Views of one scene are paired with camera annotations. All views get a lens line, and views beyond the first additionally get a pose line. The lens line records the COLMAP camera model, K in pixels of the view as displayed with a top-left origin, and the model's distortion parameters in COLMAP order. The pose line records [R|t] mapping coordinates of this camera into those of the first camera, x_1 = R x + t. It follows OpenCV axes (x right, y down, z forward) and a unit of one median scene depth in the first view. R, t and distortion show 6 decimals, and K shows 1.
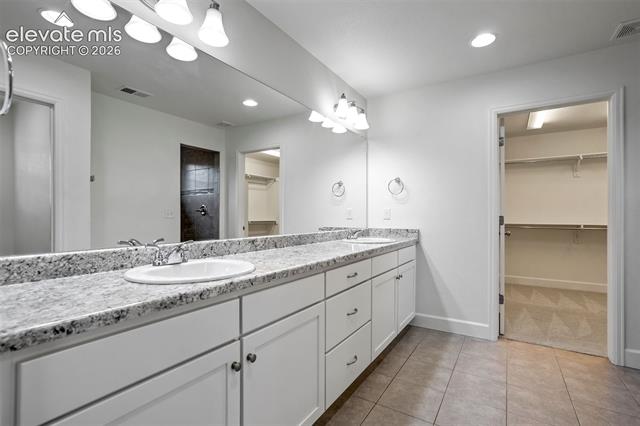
lens RADIAL K [[297.7, 0, 320.1], [0, 297.7, 214.4], [0, 0, 1]] dist [-0.041721, 0.021558]
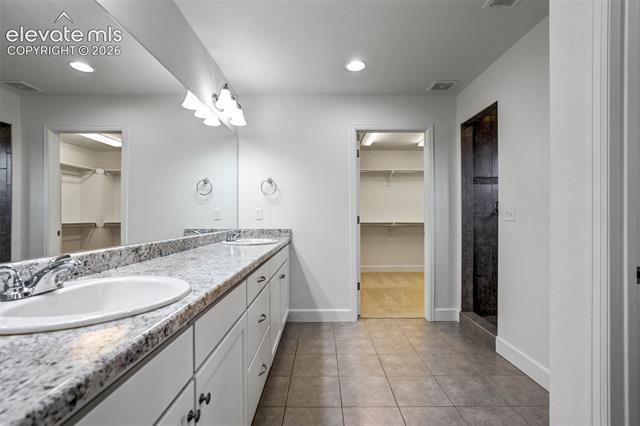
lens RADIAL K [[297.7, 0, 320.1], [0, 297.7, 214.4], [0, 0, 1]] dist [-0.041721, 0.021558]
pose [[0.845854, -0.000868, 0.533413, -0.155938], [0.001637, 0.999998, -0.000968, -0.000246], [-0.533411, 0.001692, 0.845854, 0.066339]]
